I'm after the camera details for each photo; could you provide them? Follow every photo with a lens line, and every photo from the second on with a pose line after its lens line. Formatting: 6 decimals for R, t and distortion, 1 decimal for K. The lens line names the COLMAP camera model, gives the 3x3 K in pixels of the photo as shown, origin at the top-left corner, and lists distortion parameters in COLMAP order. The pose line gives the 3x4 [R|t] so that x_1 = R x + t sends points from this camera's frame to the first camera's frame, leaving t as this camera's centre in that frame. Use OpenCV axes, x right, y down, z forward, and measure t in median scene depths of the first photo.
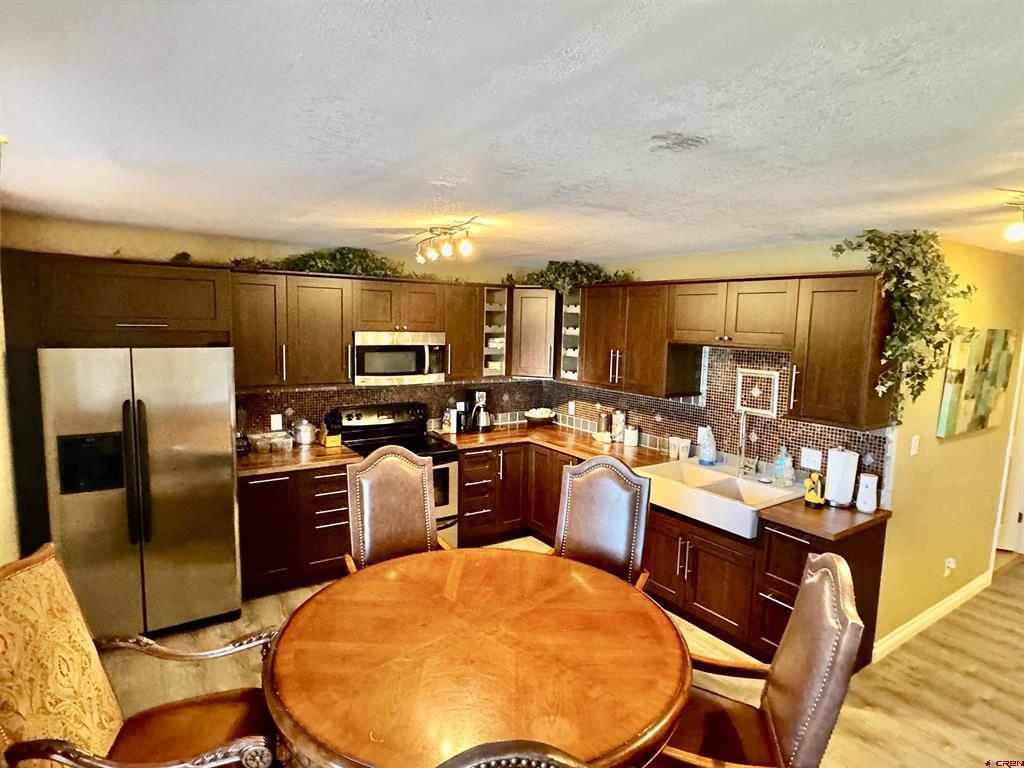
lens RADIAL K [[565.5, 0, 512.2], [0, 565.5, 383.5], [0, 0, 1]] dist [-0.002555, -0.000312]
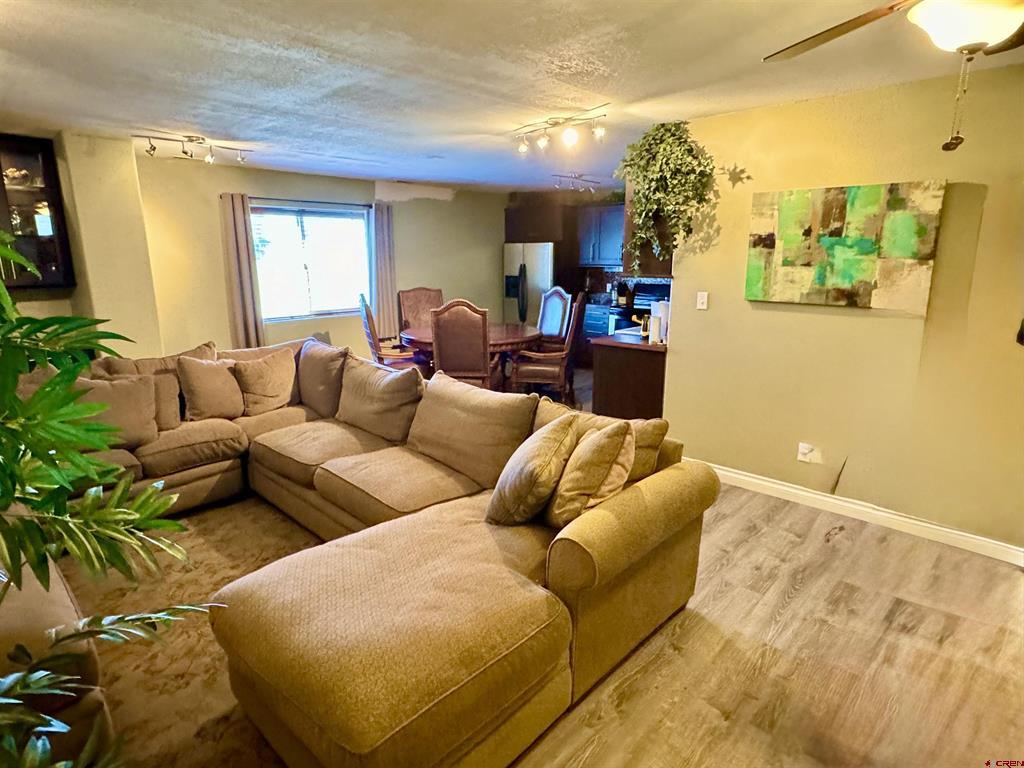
lens RADIAL K [[565.5, 0, 512.4], [0, 565.5, 383.3], [0, 0, 1]] dist [-0.002555, -0.000312]
pose [[0.200614, 0.191310, -0.960809, 1.688891], [-0.110275, 0.978924, 0.171892, 0.112076], [0.973444, 0.071470, 0.217482, 0.331821]]
